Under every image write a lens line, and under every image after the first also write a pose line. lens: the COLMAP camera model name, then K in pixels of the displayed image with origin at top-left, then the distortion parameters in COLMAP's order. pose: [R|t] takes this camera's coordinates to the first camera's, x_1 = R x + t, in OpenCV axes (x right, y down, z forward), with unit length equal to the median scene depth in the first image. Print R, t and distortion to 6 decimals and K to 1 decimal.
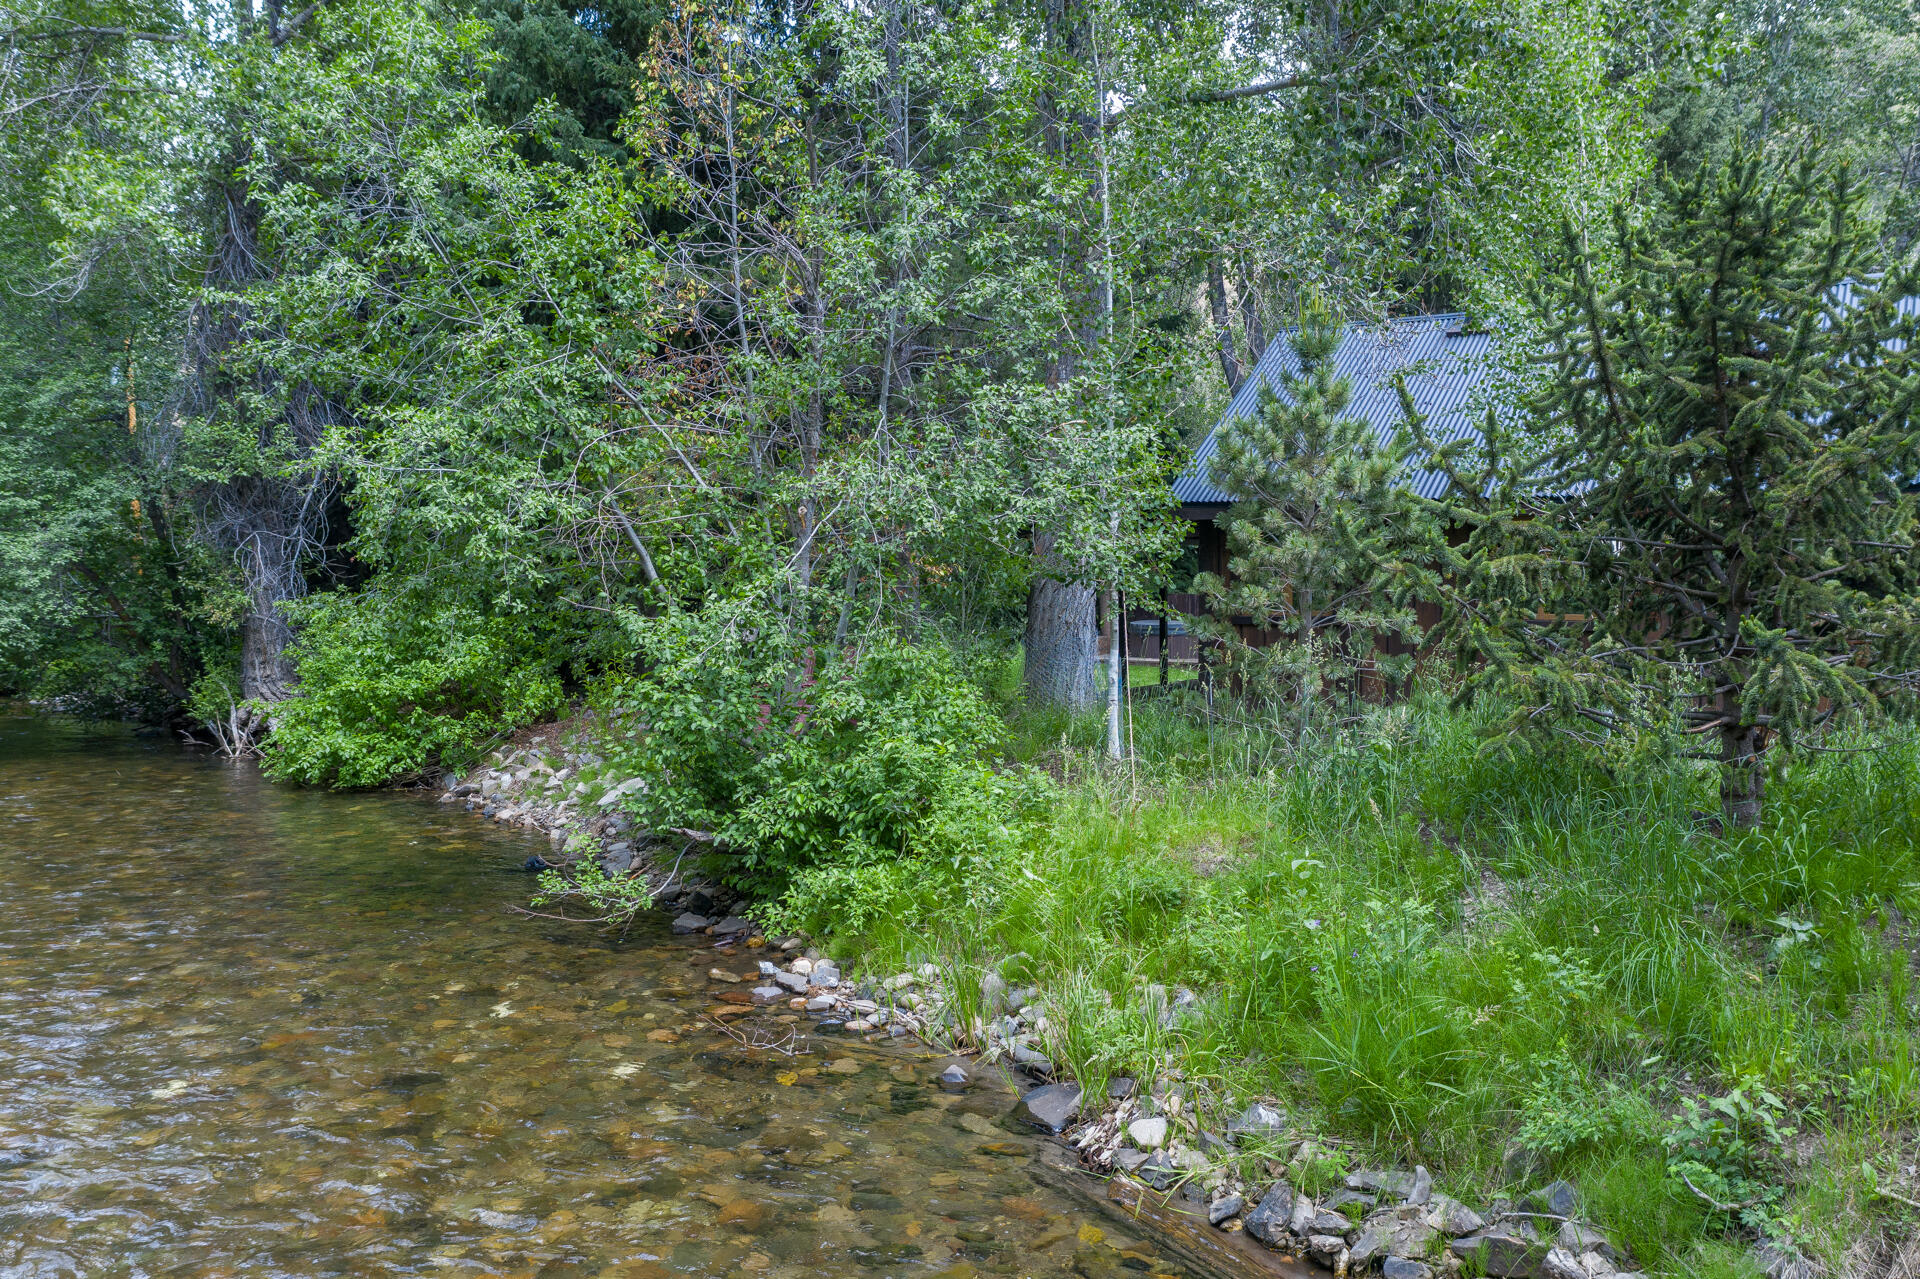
lens RADIAL K [[1514.7, 0, 960.0], [0, 1514.7, 639.5], [0, 0, 1]] dist [-0.008788, -0.001681]
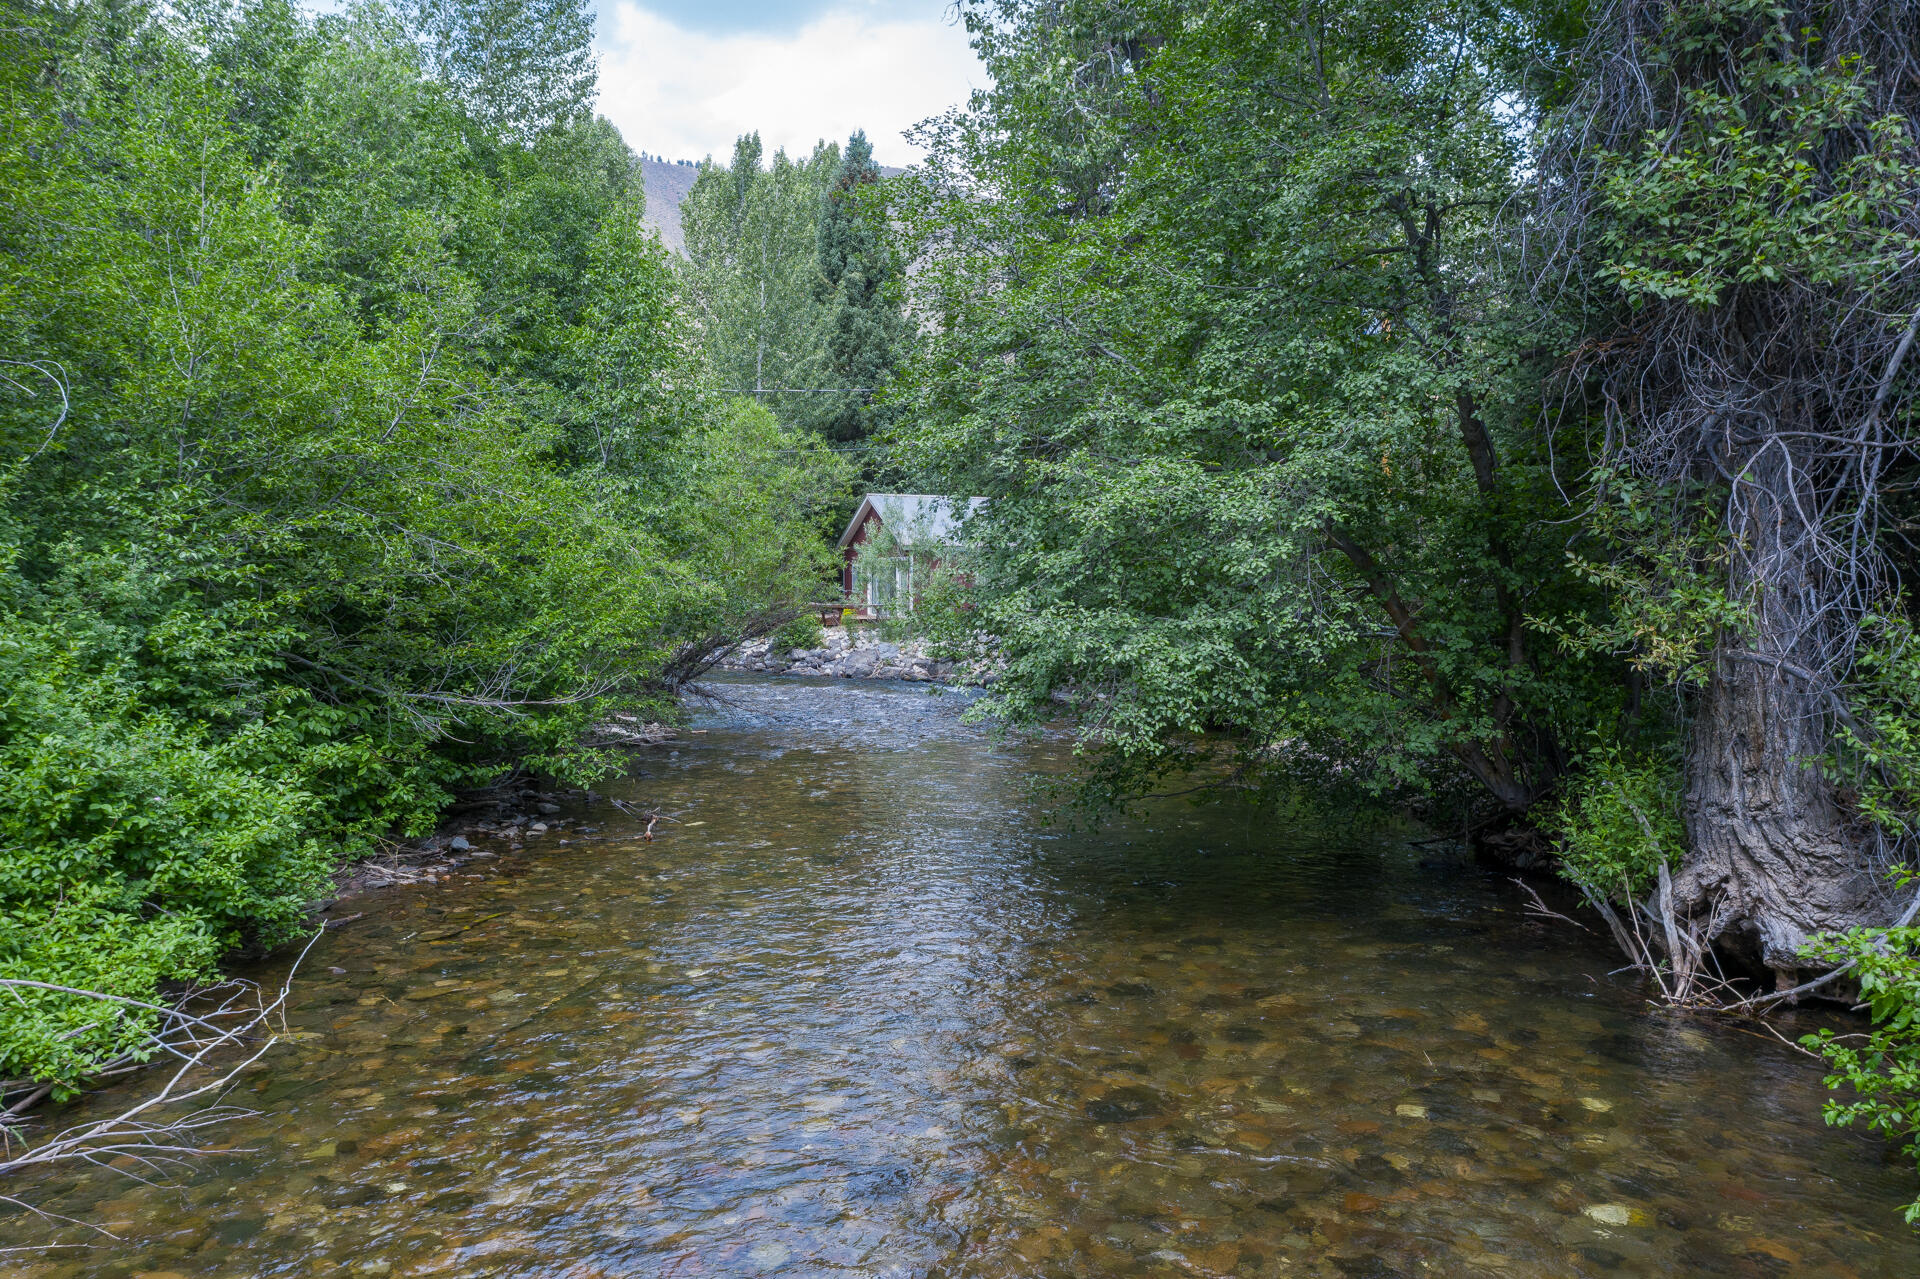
lens RADIAL K [[1514.7, 0, 960.0], [0, 1514.7, 639.5], [0, 0, 1]] dist [-0.008788, -0.001681]
pose [[0.730151, 0.029301, -0.682657, -0.344358], [-0.035300, 0.999364, 0.005139, -0.014132], [0.682373, 0.020346, 0.730721, 0.568113]]
